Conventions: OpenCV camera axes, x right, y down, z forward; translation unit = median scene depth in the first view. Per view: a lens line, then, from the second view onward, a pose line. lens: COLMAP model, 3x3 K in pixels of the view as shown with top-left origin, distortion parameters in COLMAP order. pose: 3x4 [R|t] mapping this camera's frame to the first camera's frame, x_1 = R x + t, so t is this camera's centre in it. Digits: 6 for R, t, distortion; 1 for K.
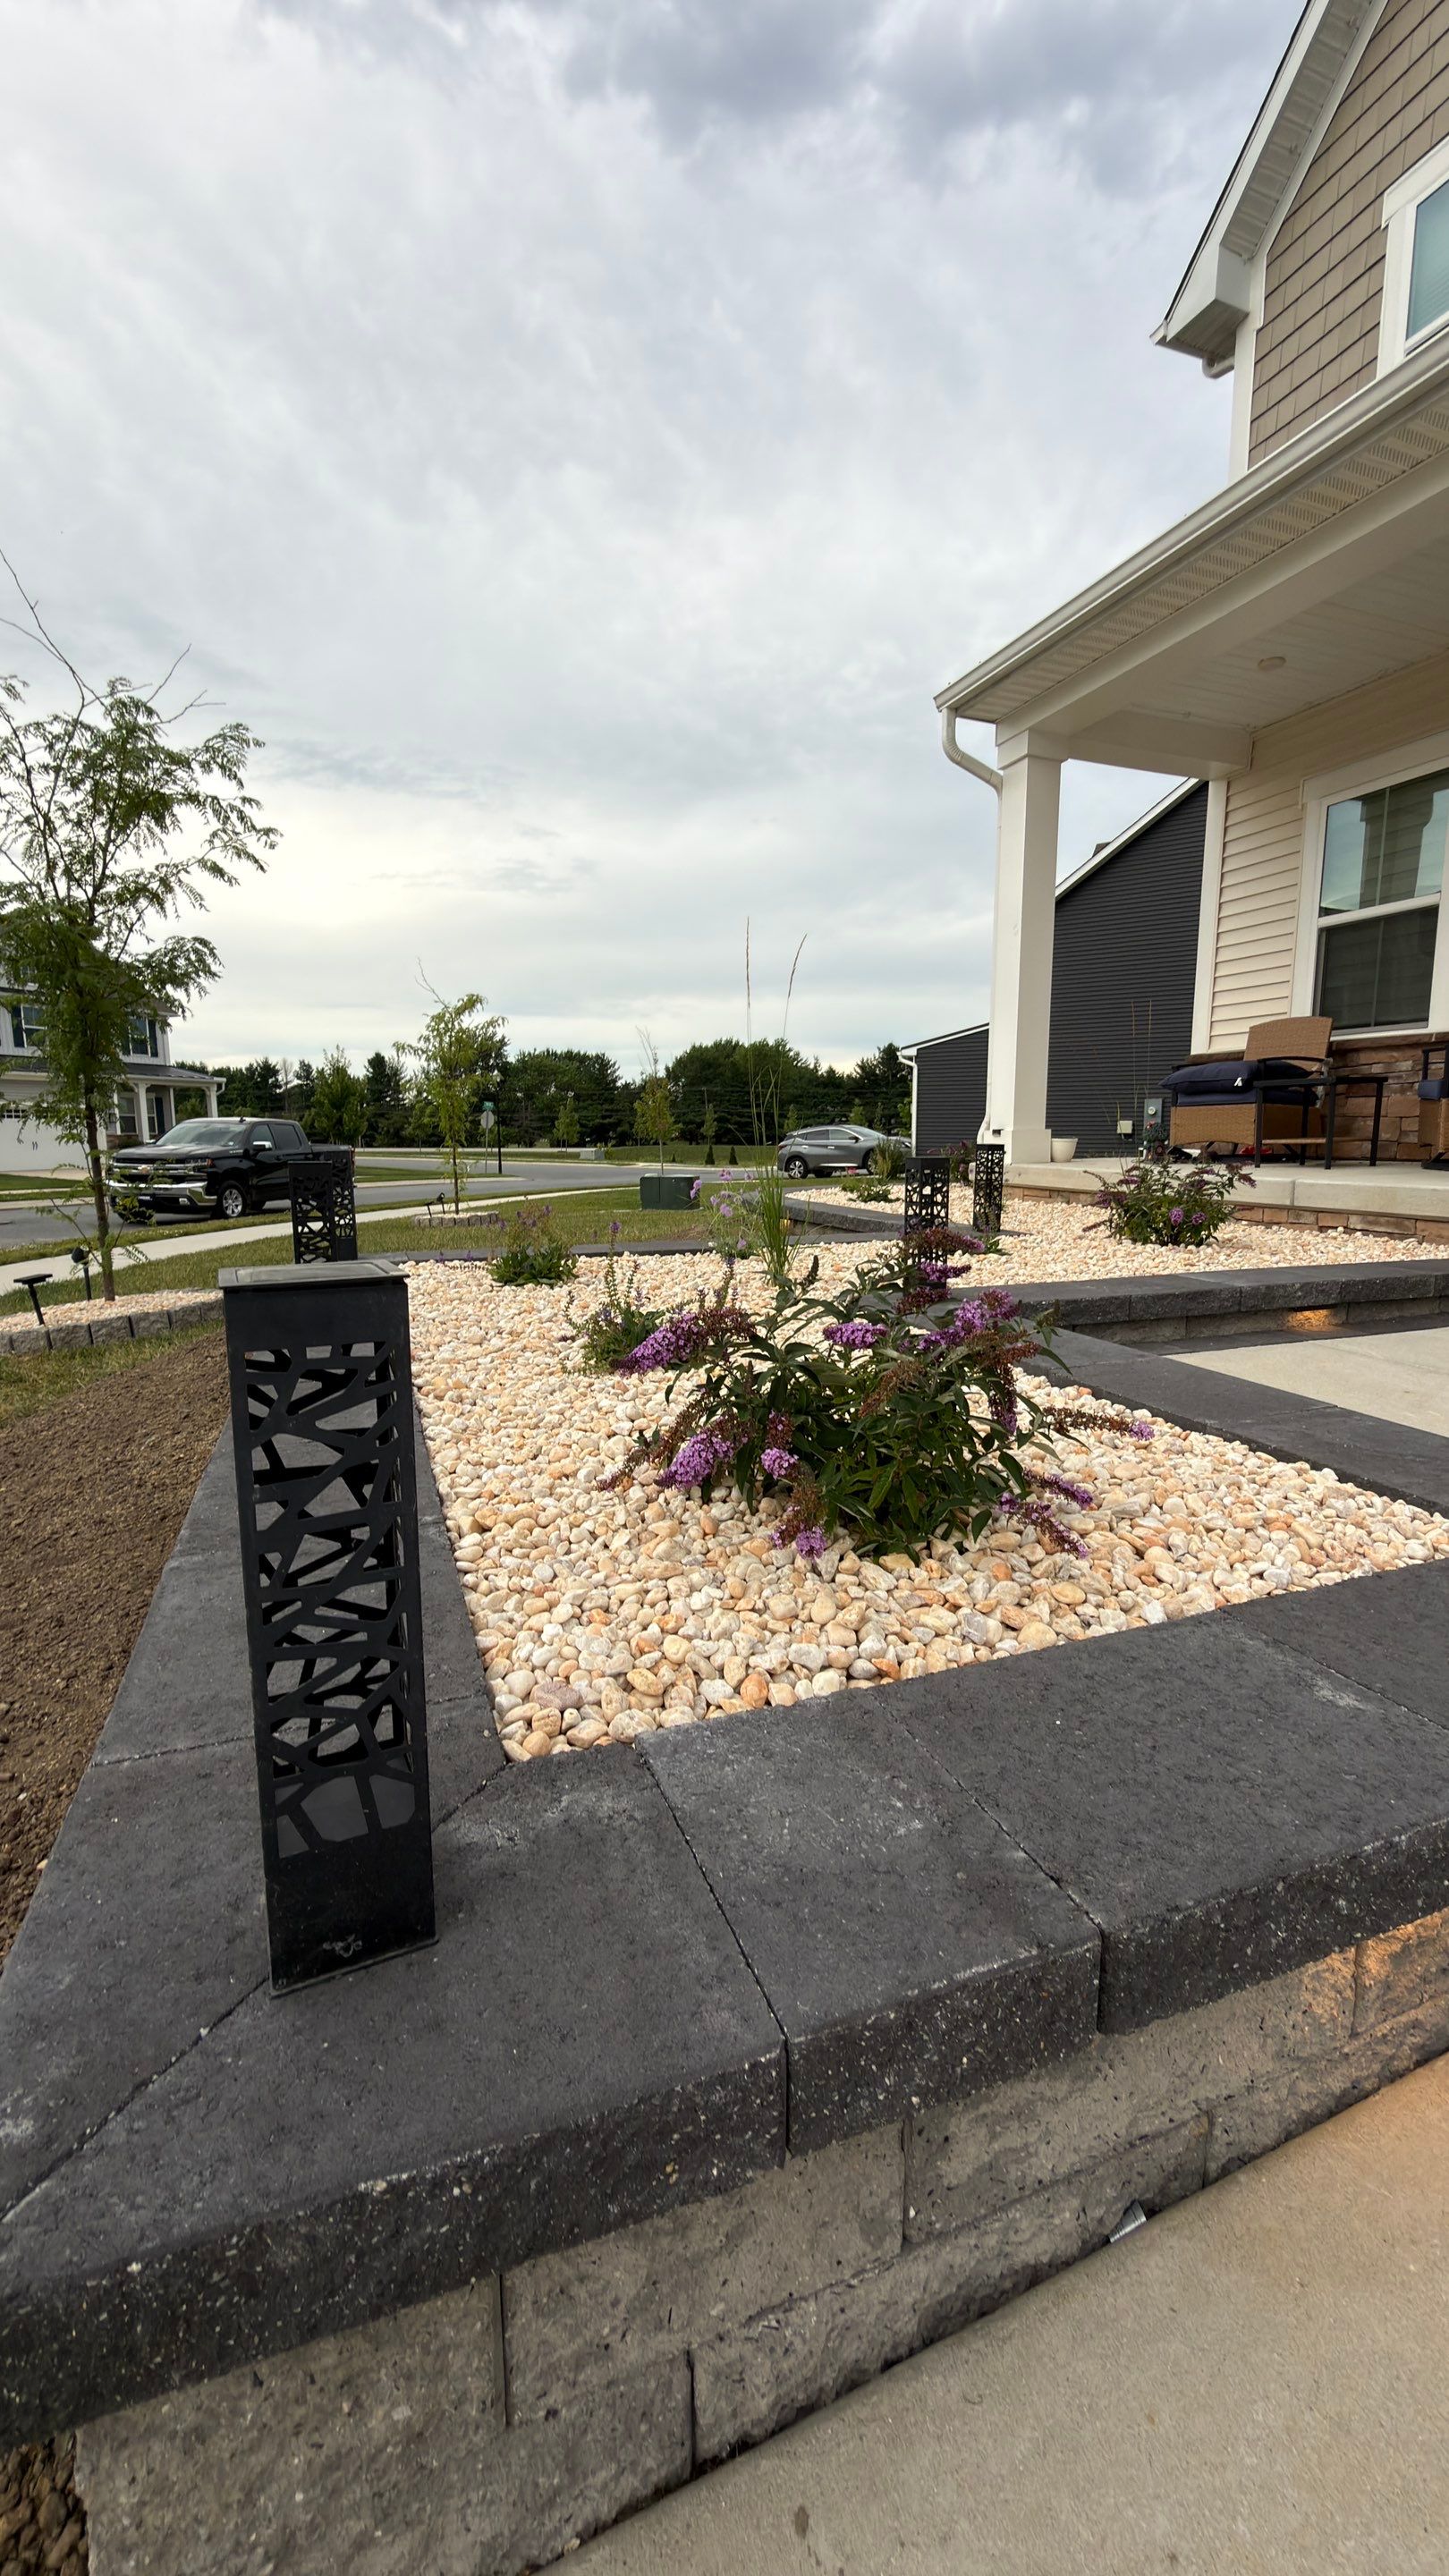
lens RADIAL K [[1029.1, 0, 724.5], [0, 1029.1, 1288.0], [0, 0, 1]] dist [0.001936, -0.000111]
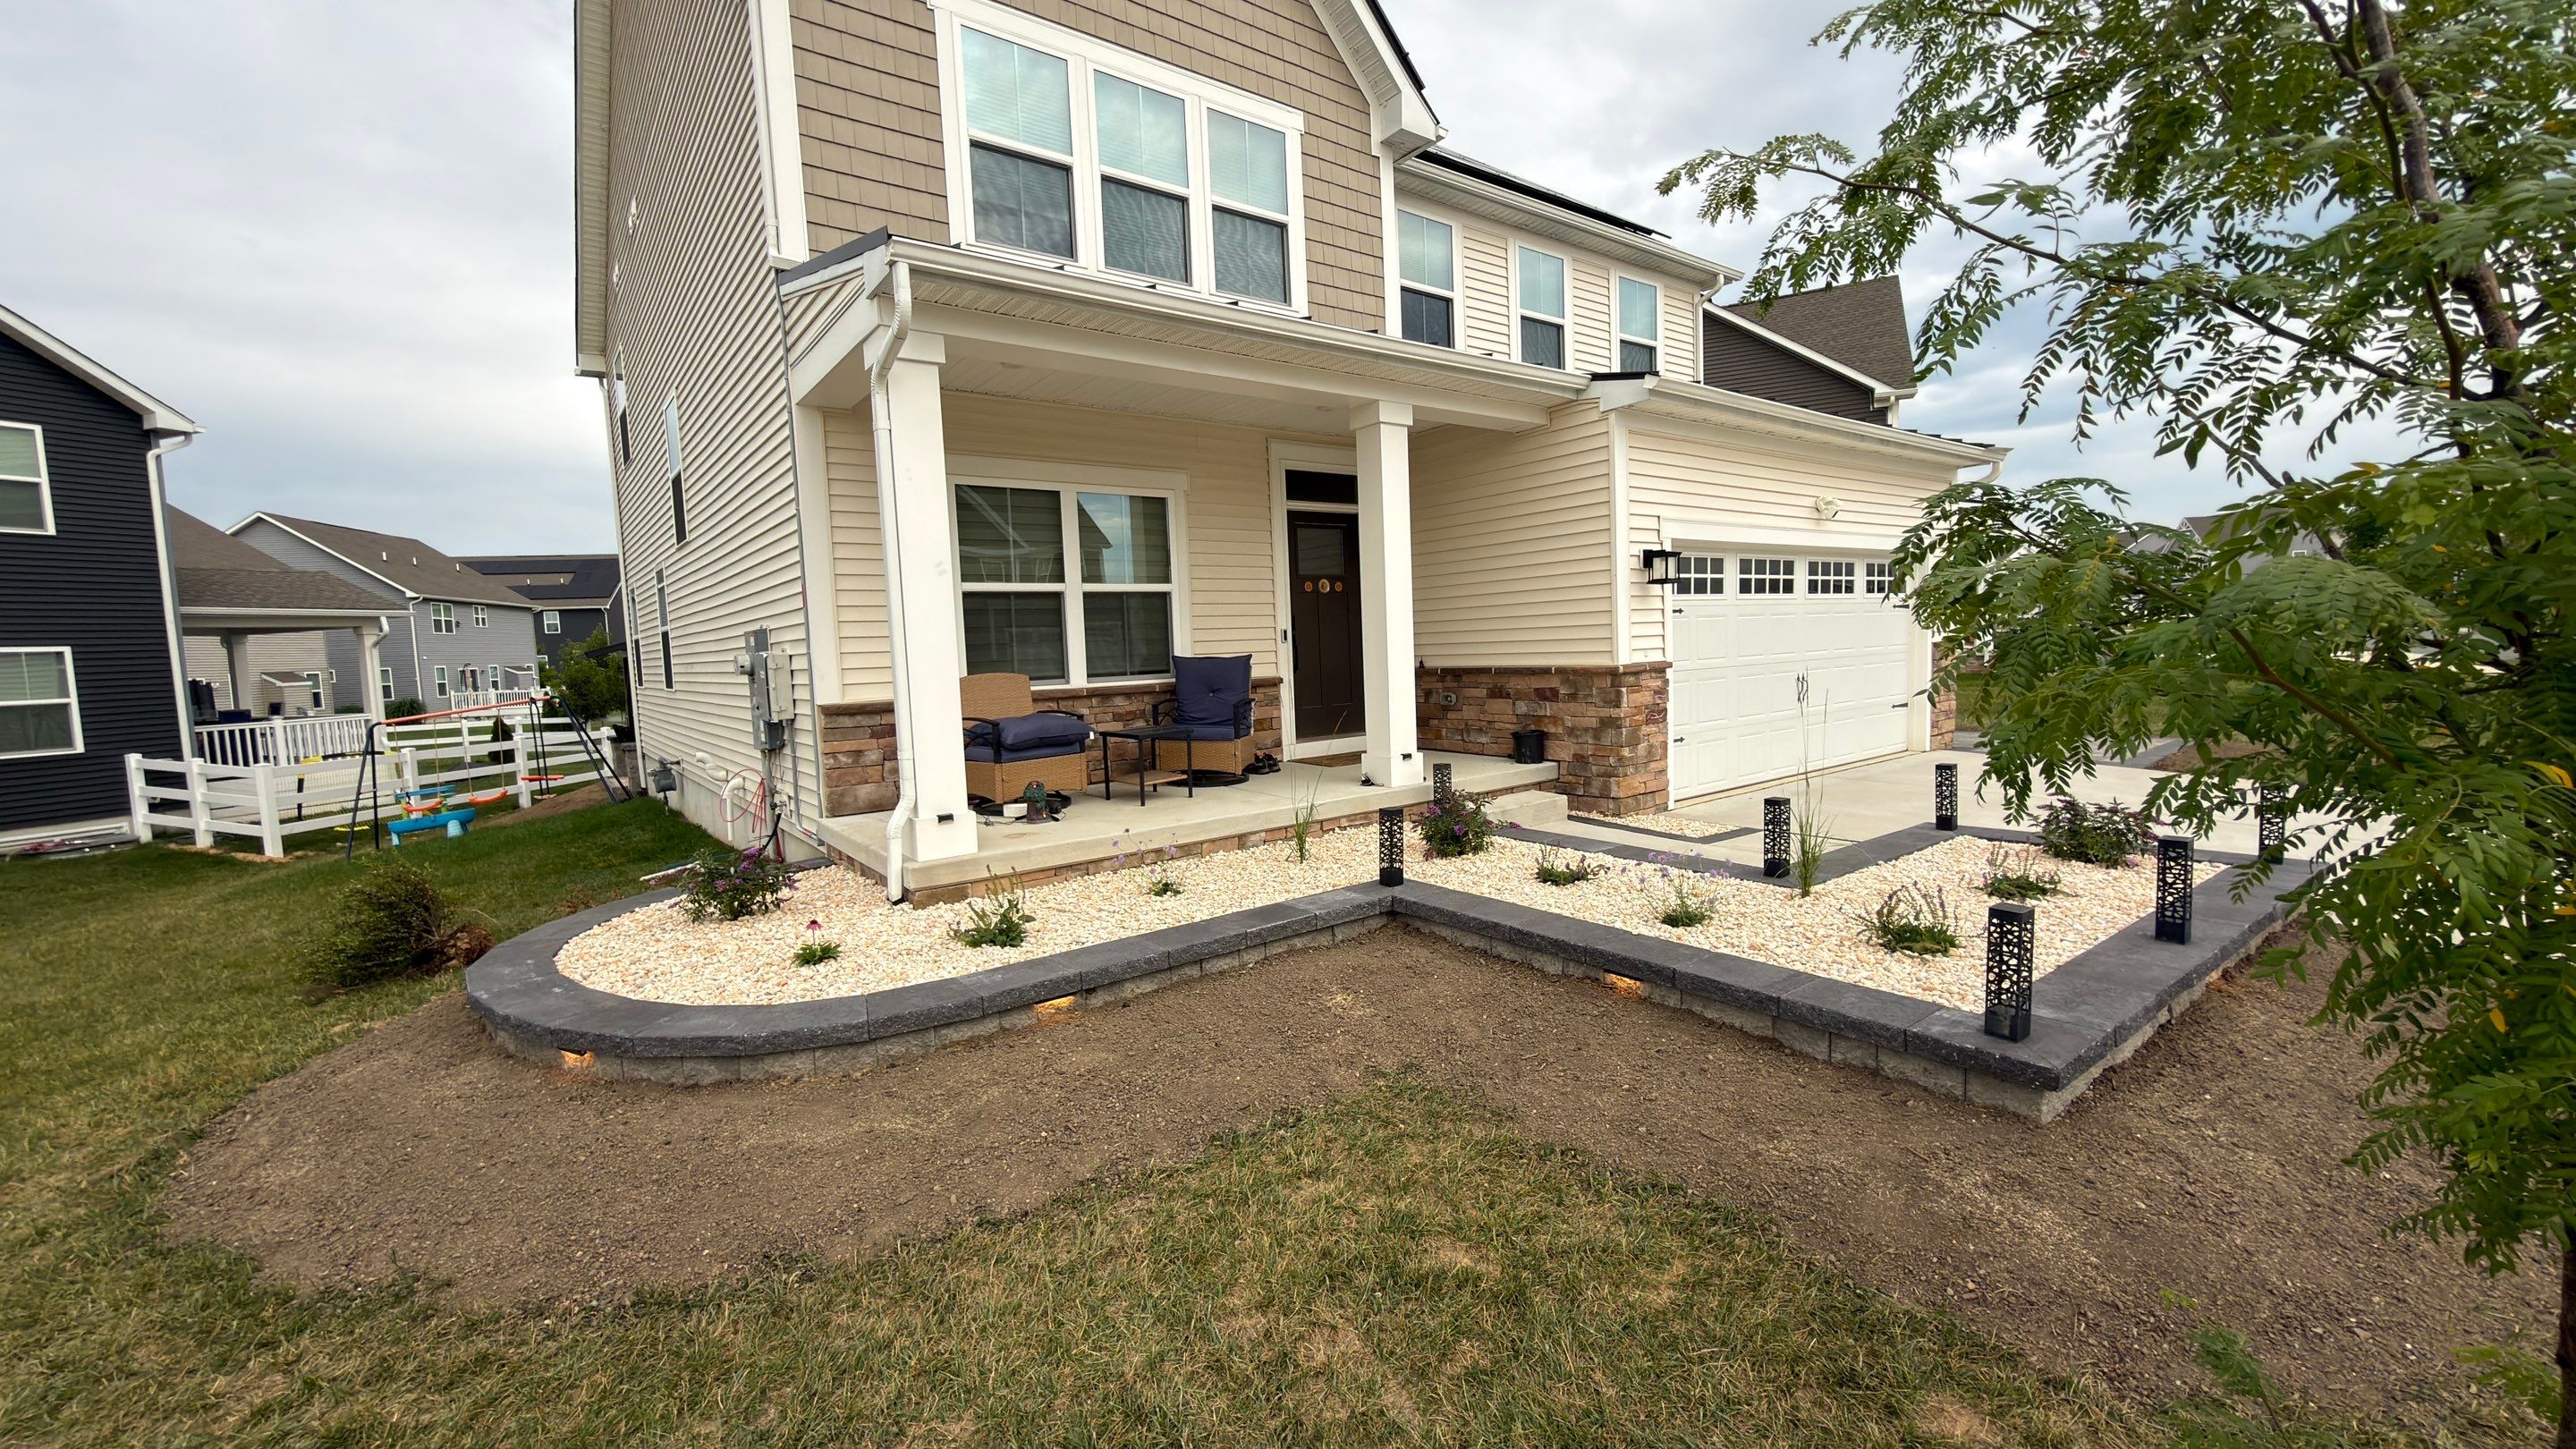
lens RADIAL K [[1029.1, 0, 1287.1], [0, 1029.1, 731.6], [0, 0, 1]] dist [0.001936, -0.000111]
pose [[-0.284120, -0.072911, 0.956012, -0.549228], [0.182631, 0.974733, 0.128616, -0.268652], [-0.941234, 0.211140, -0.263625, 0.950876]]
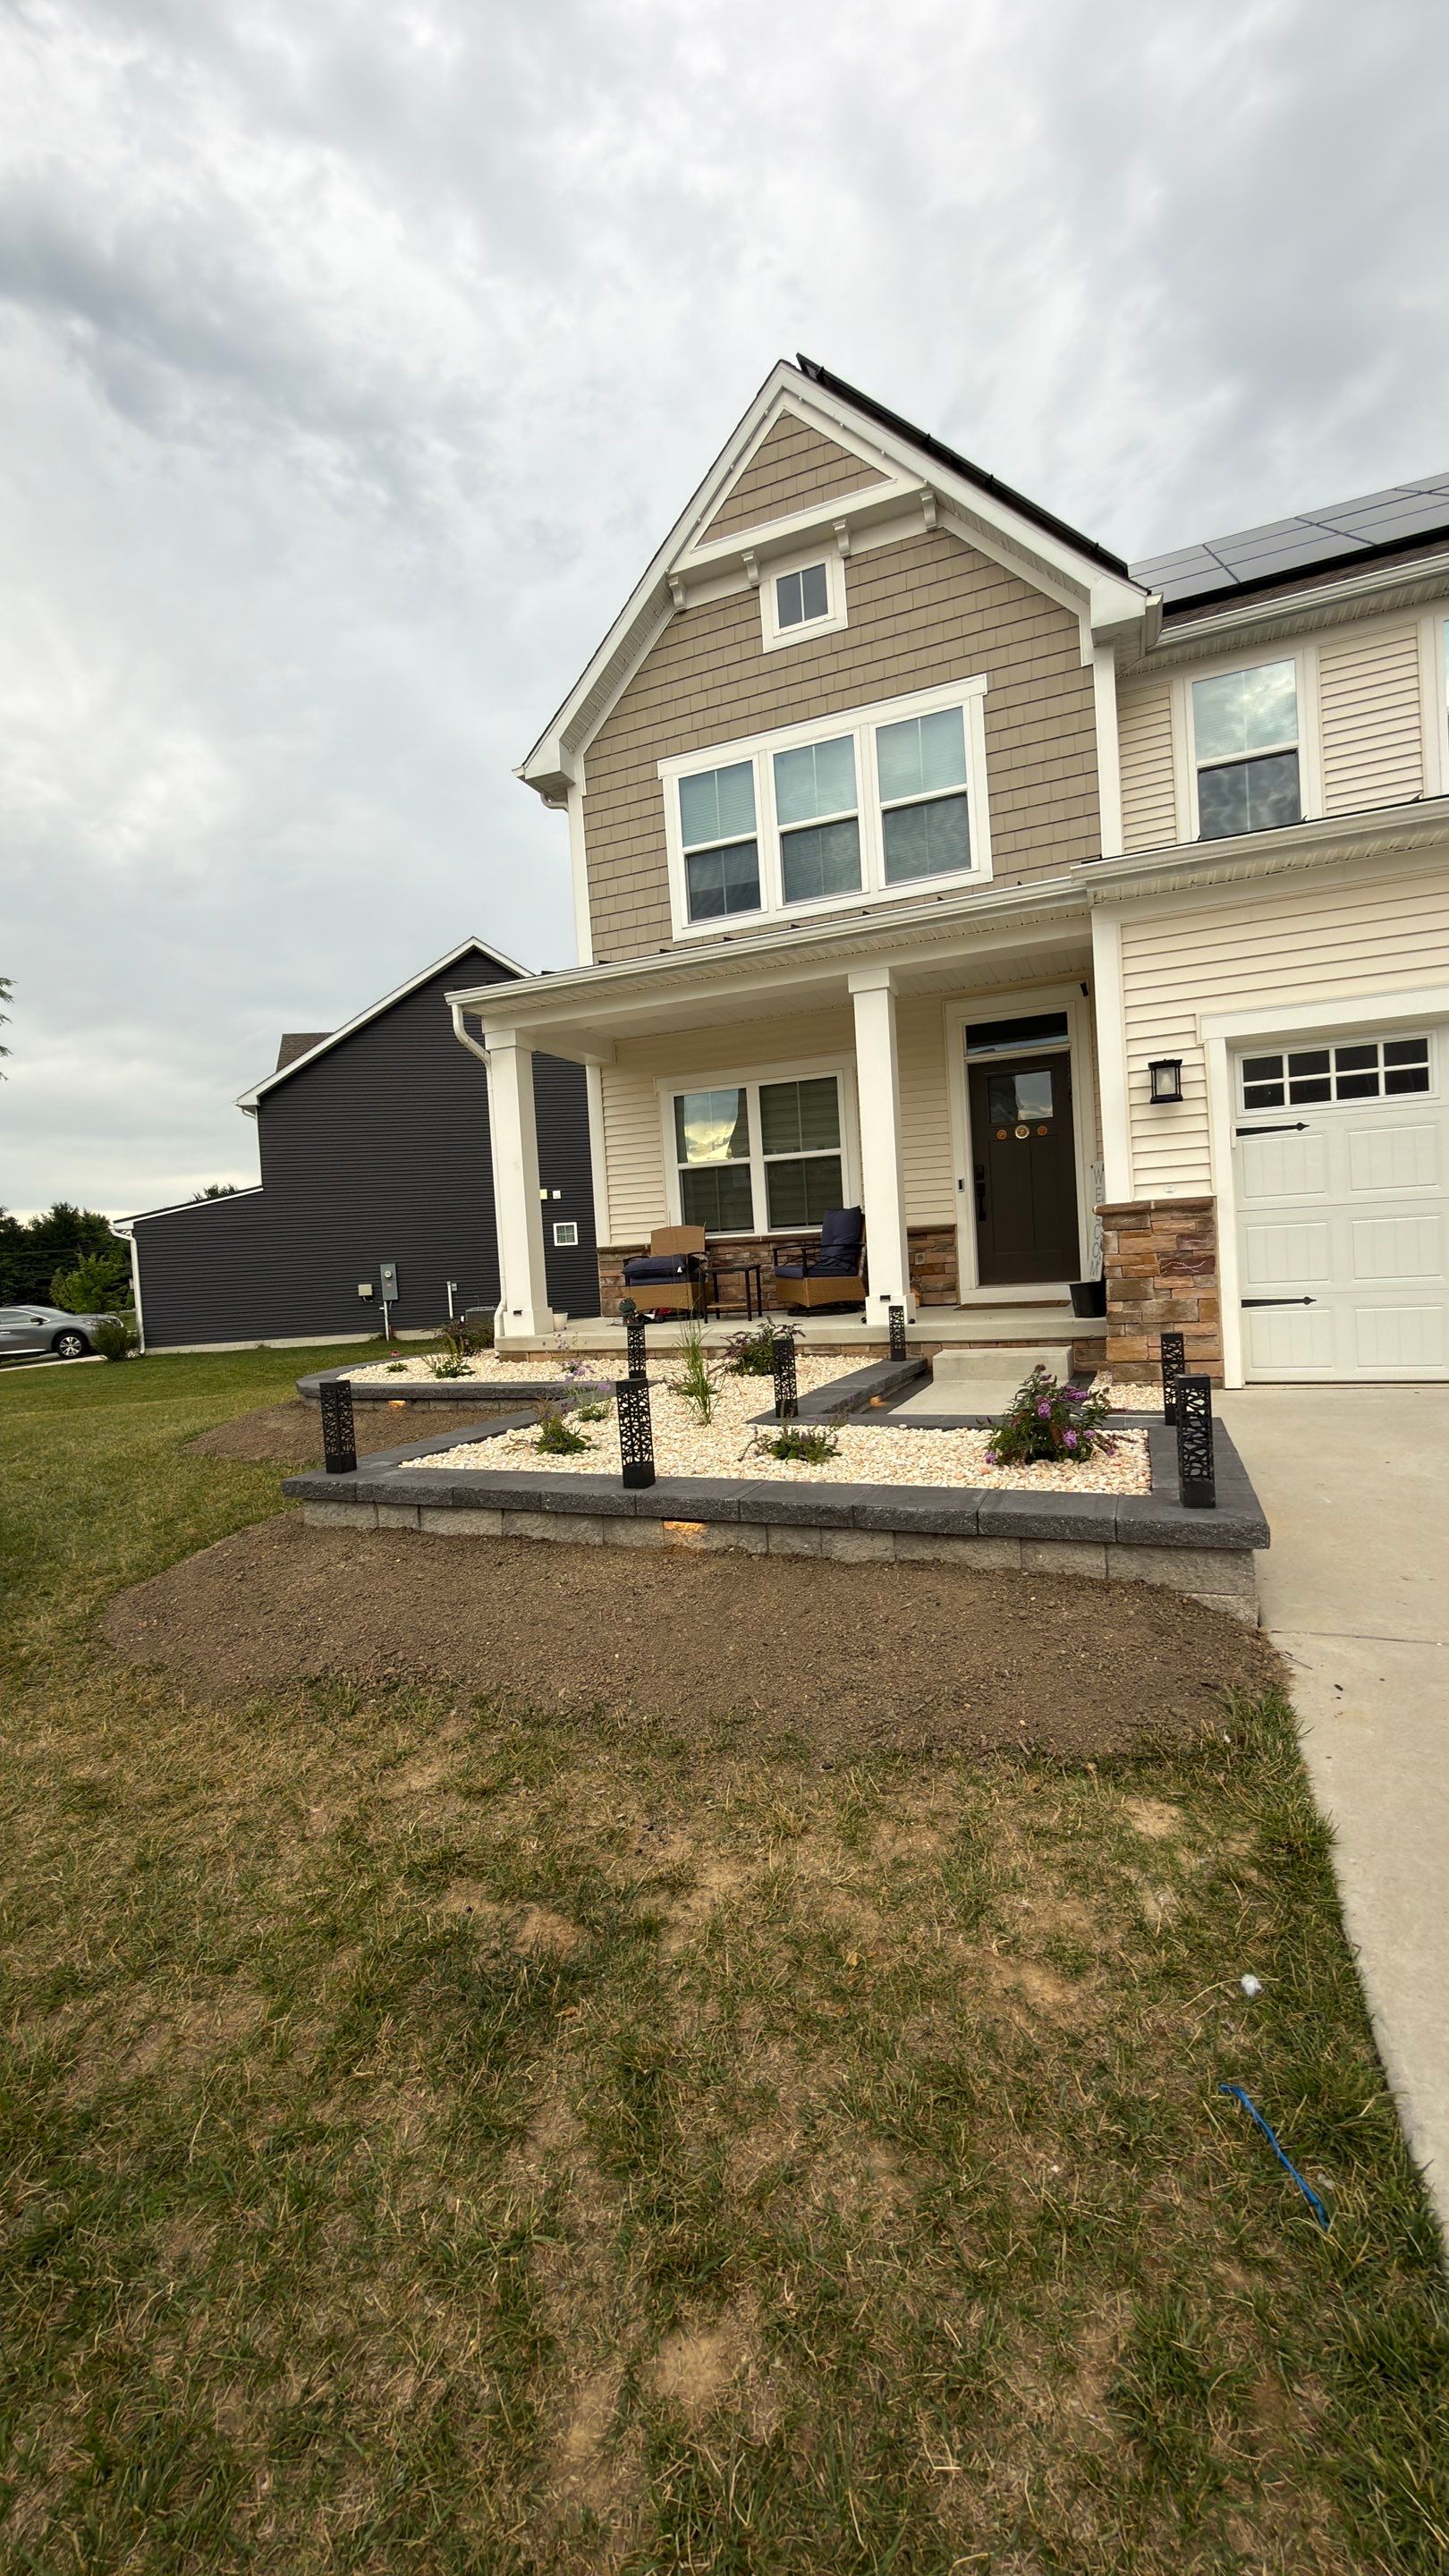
lens RADIAL K [[1052.6, 0, 708.8], [0, 1052.6, 1288.6], [0, 0, 1]] dist [0.002988, 0.000116]
pose [[0.687439, -0.064790, 0.723346, -0.540800], [0.169325, 0.982861, -0.072886, -0.042311], [-0.706227, 0.172585, 0.686628, -0.103044]]
